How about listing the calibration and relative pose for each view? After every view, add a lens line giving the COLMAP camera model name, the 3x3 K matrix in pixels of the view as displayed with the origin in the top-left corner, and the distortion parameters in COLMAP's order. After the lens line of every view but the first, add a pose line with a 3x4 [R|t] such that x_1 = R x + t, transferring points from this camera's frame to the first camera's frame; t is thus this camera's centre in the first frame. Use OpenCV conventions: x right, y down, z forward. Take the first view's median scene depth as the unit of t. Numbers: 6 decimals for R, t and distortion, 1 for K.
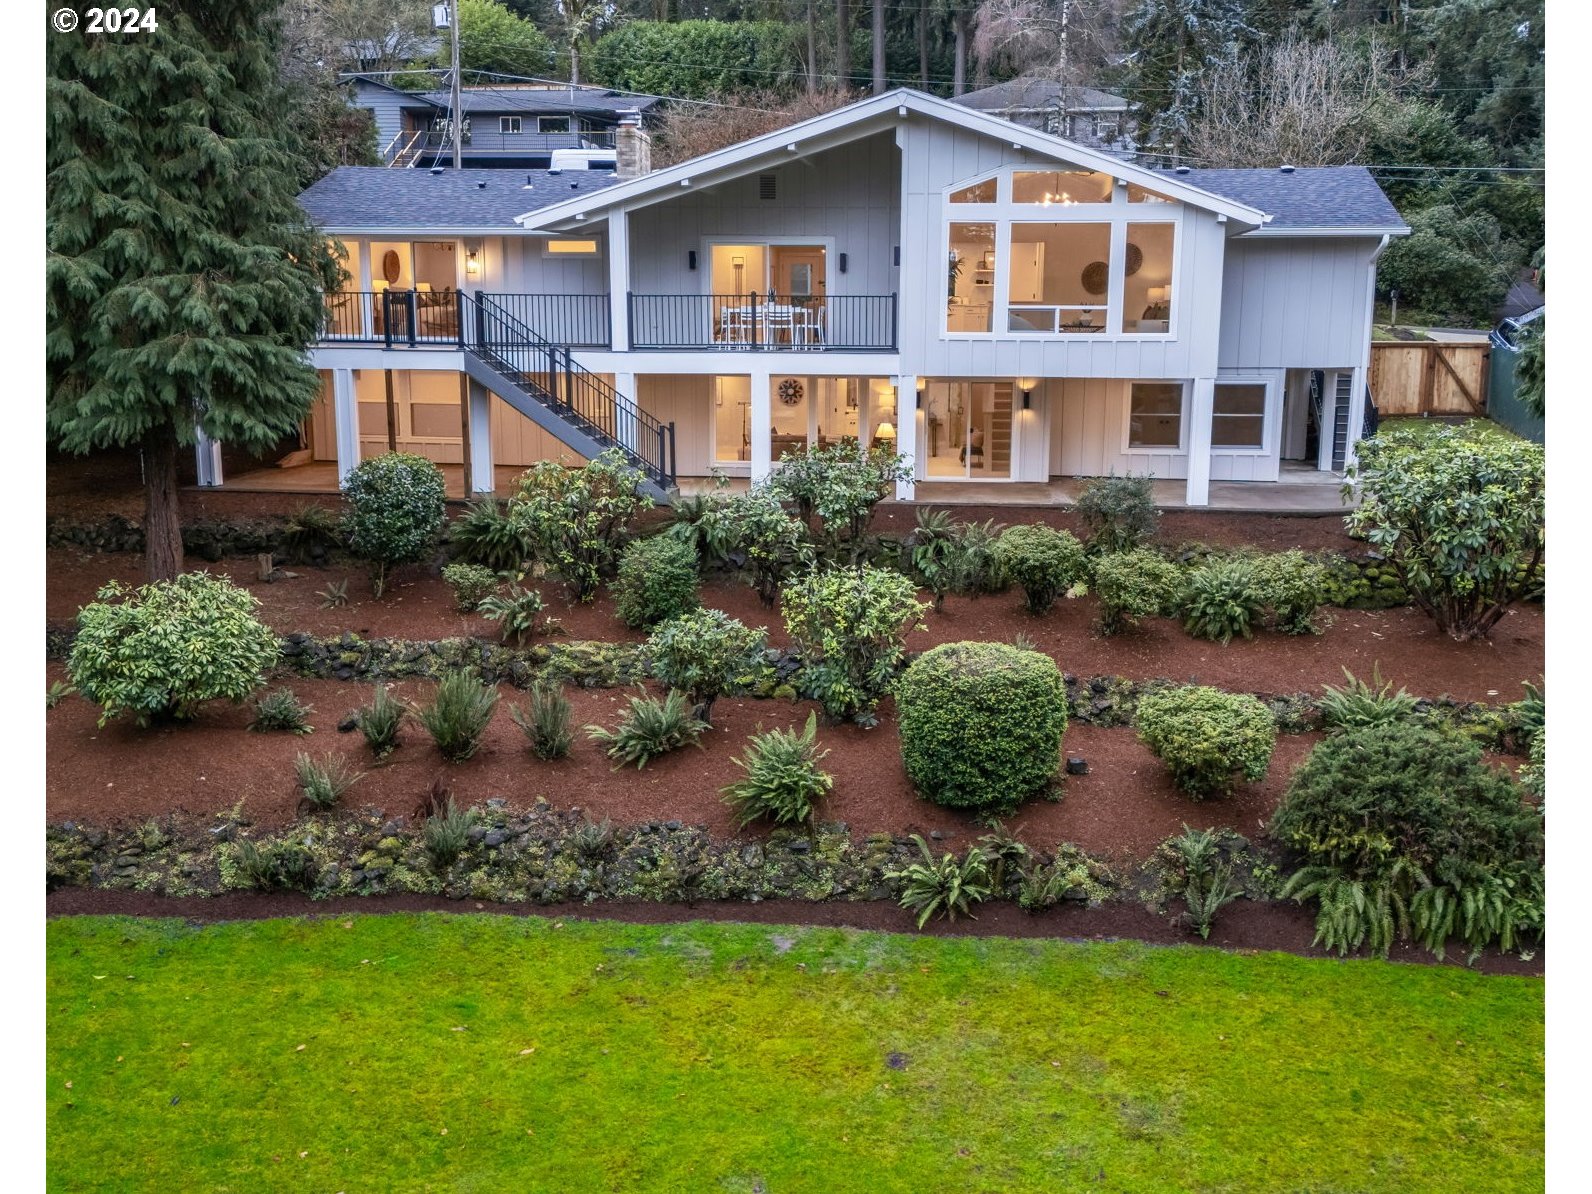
lens RADIAL K [[1503.0, 0, 842.7], [0, 1503.0, 544.5], [0, 0, 1]] dist [0.132462, -0.217064]
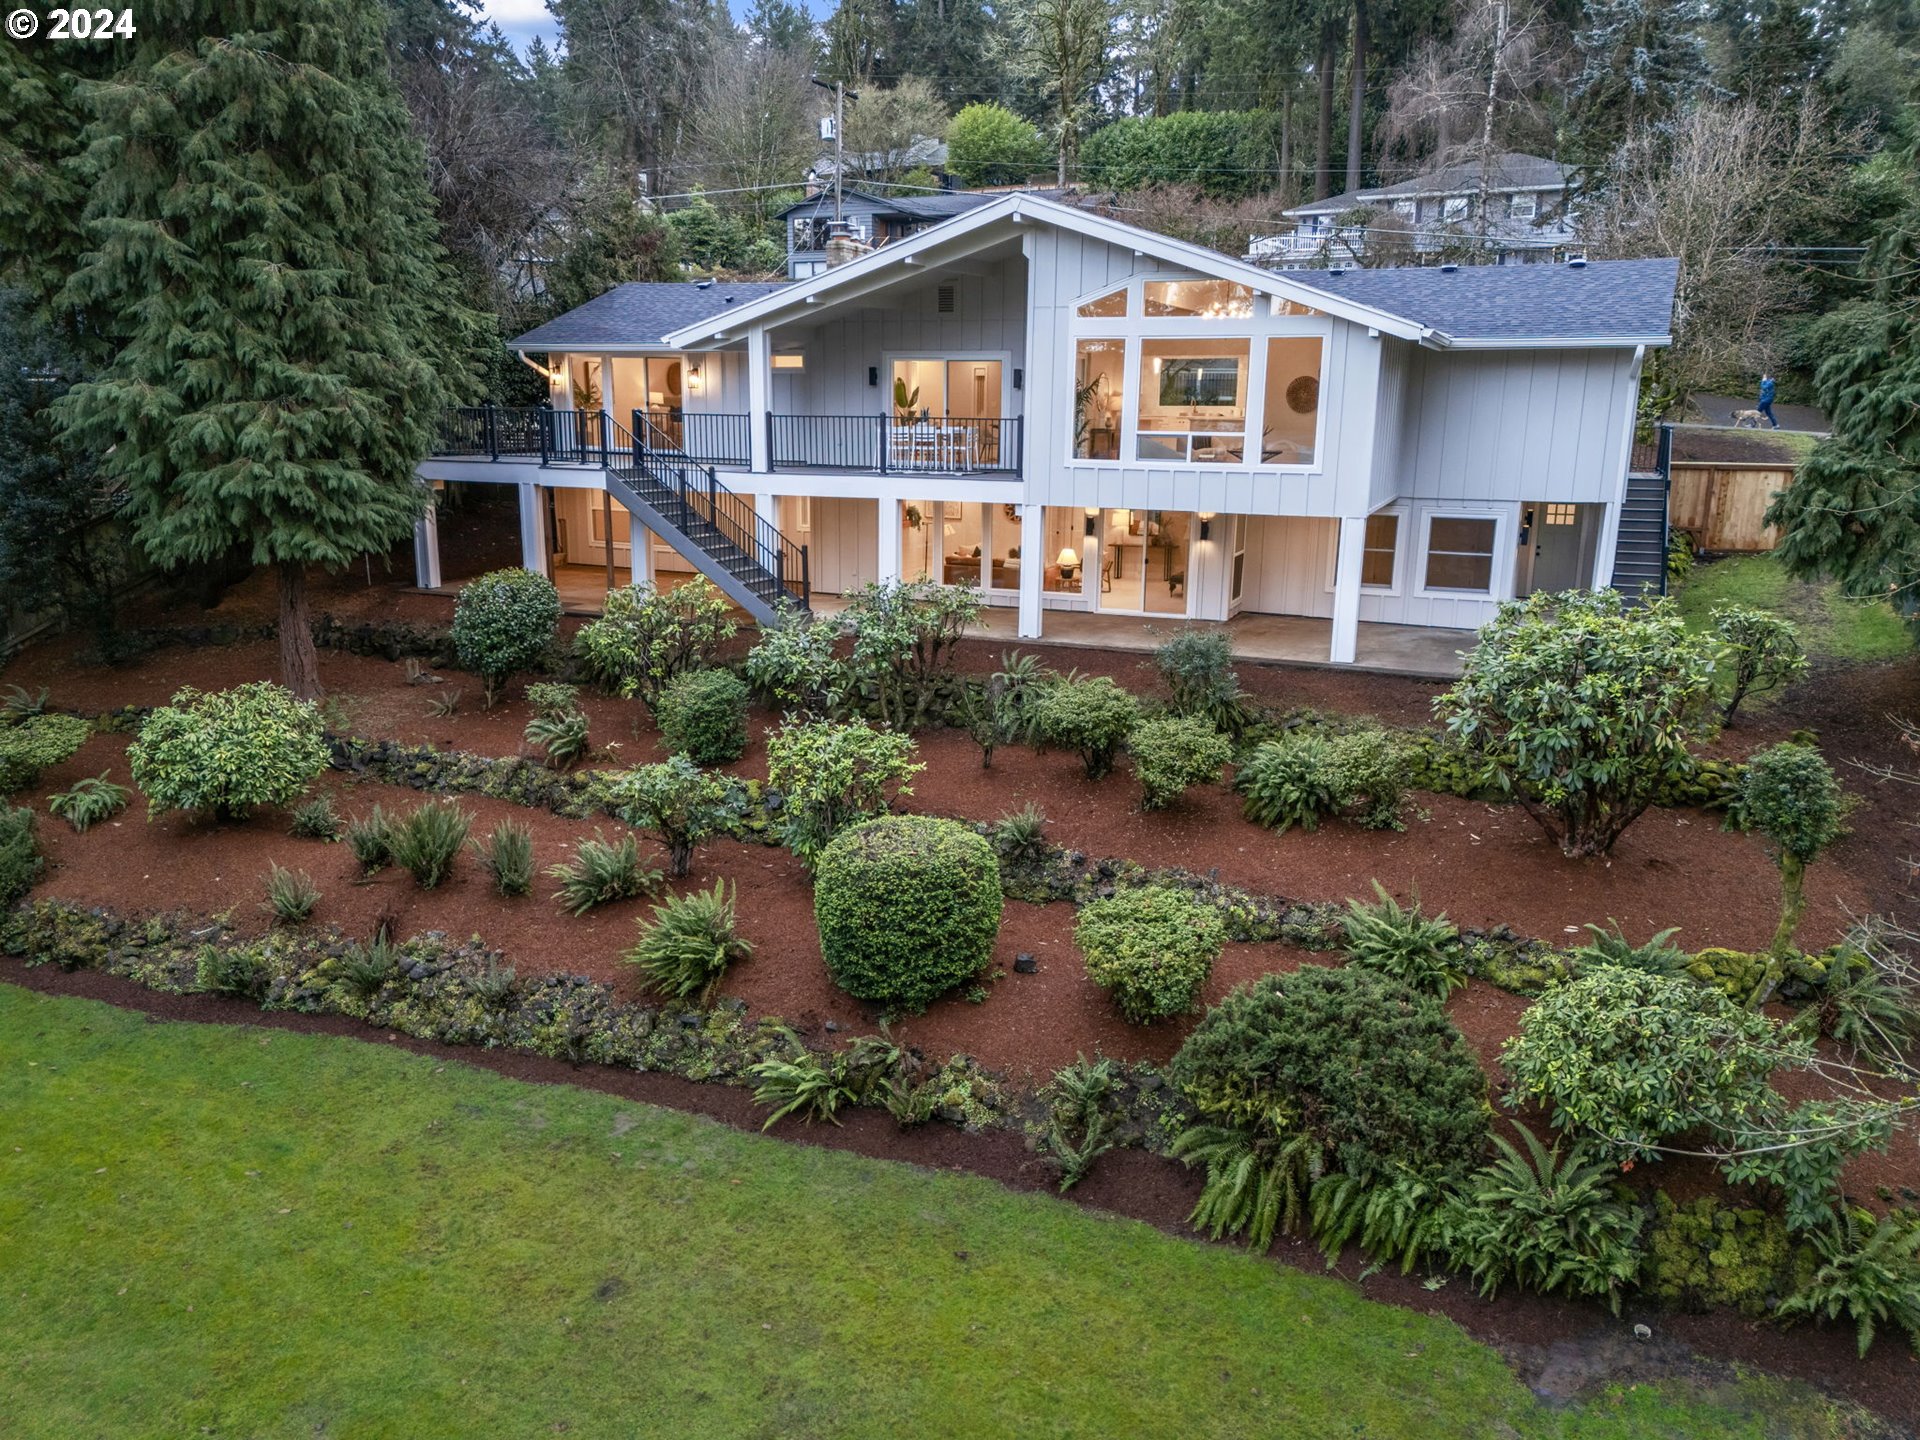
lens RADIAL K [[1412.5, 0, 954.8], [0, 1412.5, 694.6], [0, 0, 1]] dist [0.091134, -0.090681]
pose [[0.952565, 0.065907, -0.297112, 0.345485], [-0.049793, 0.996865, 0.061489, -0.060347], [0.300233, -0.043778, 0.952861, 0.188824]]
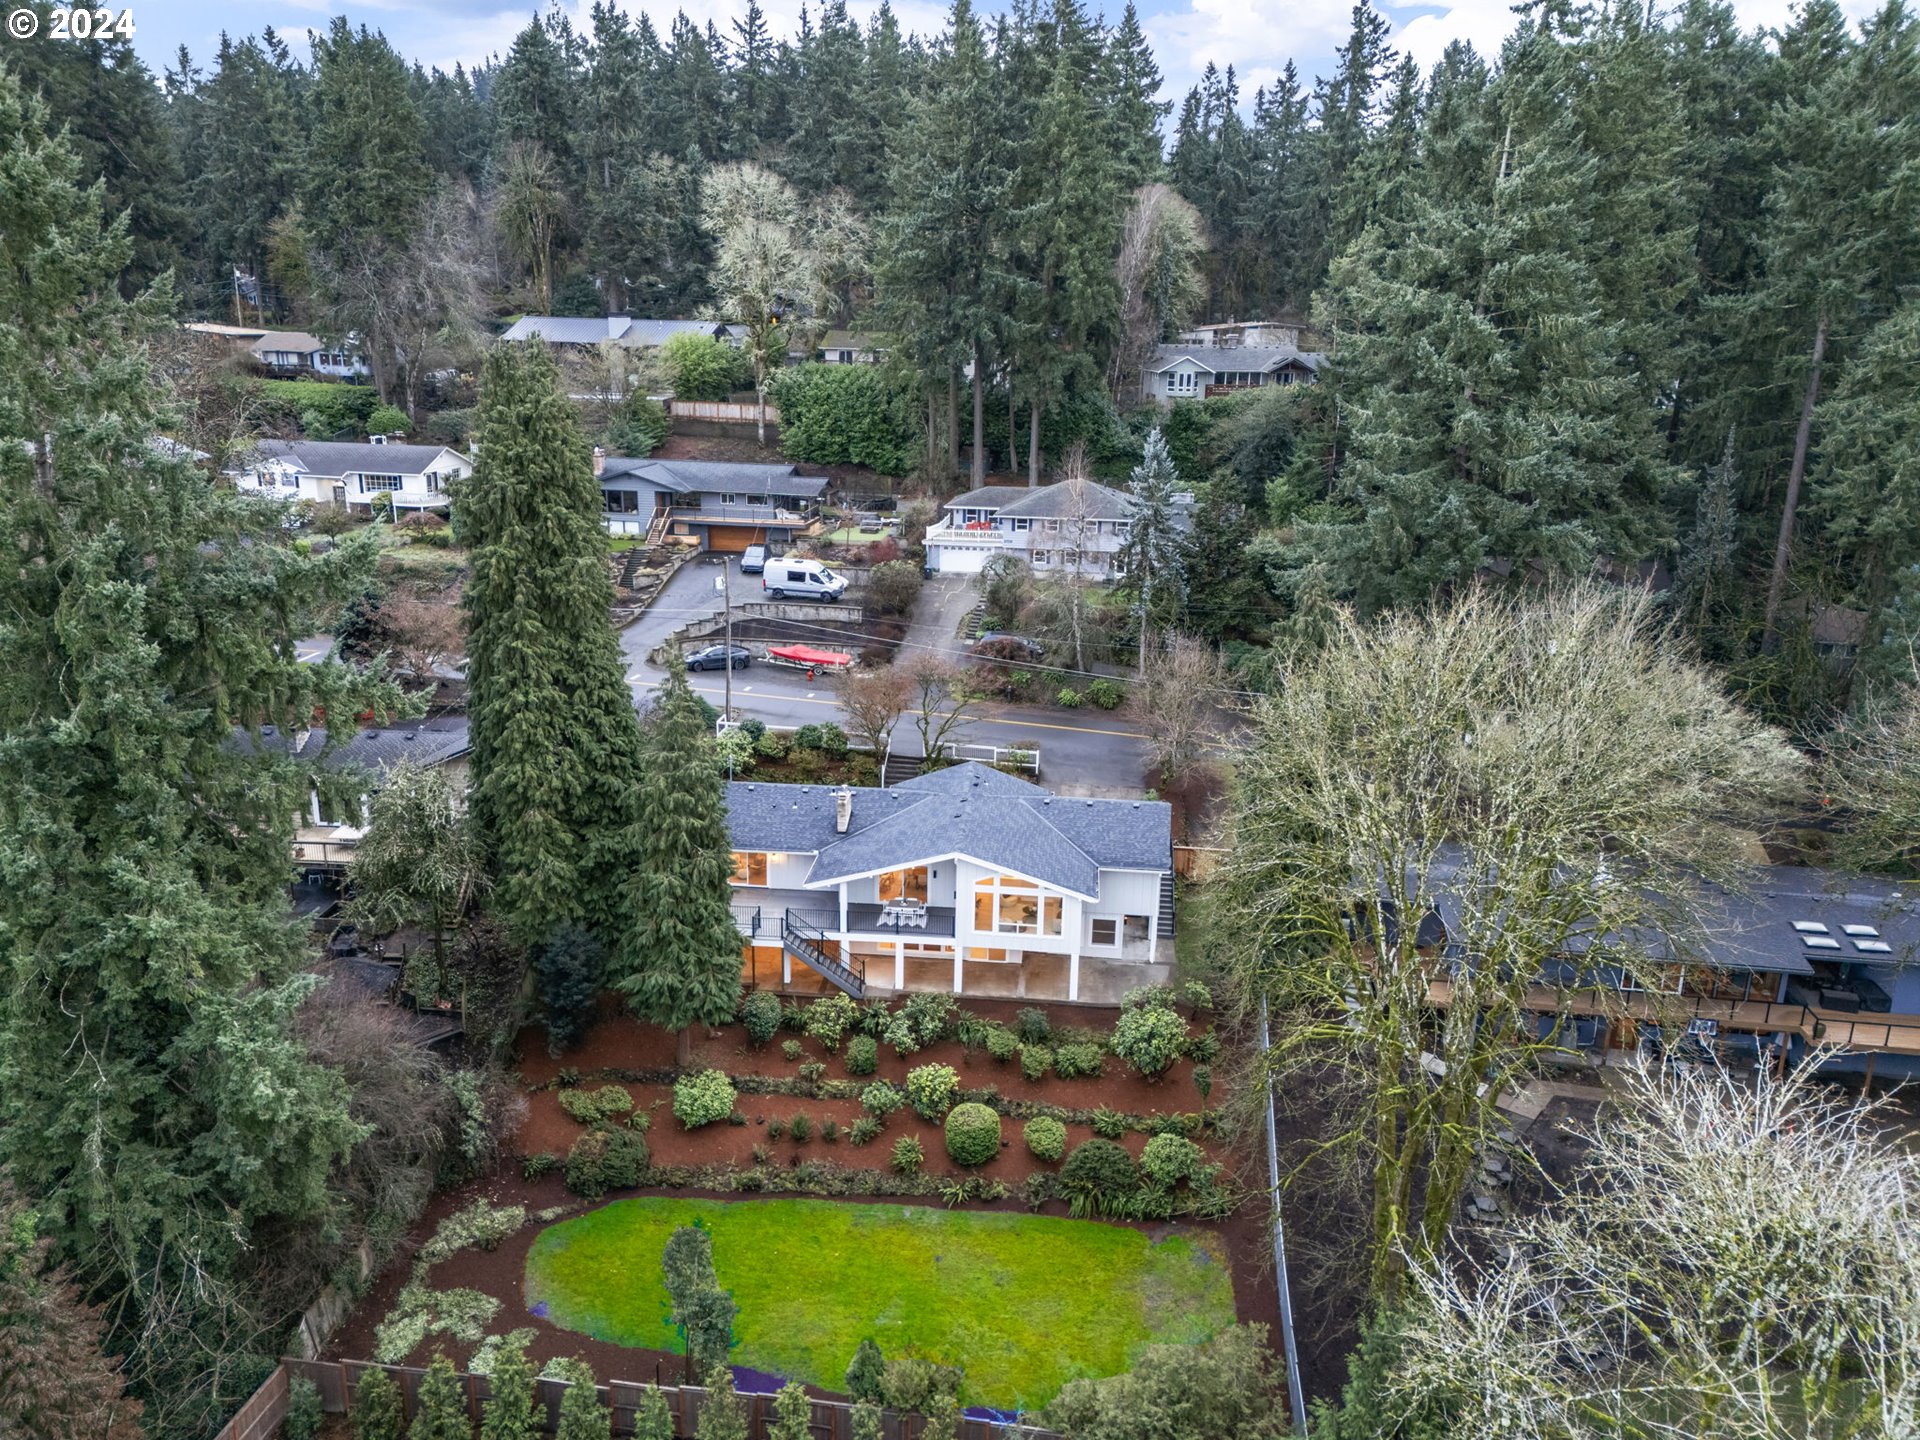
lens RADIAL K [[1412.5, 0, 954.8], [0, 1412.5, 694.6], [0, 0, 1]] dist [0.091134, -0.090681]
pose [[0.999932, 0.009534, -0.006682, 0.063262], [-0.008660, 0.992672, 0.120532, -1.048869], [0.007782, -0.120466, 0.992687, -1.654674]]
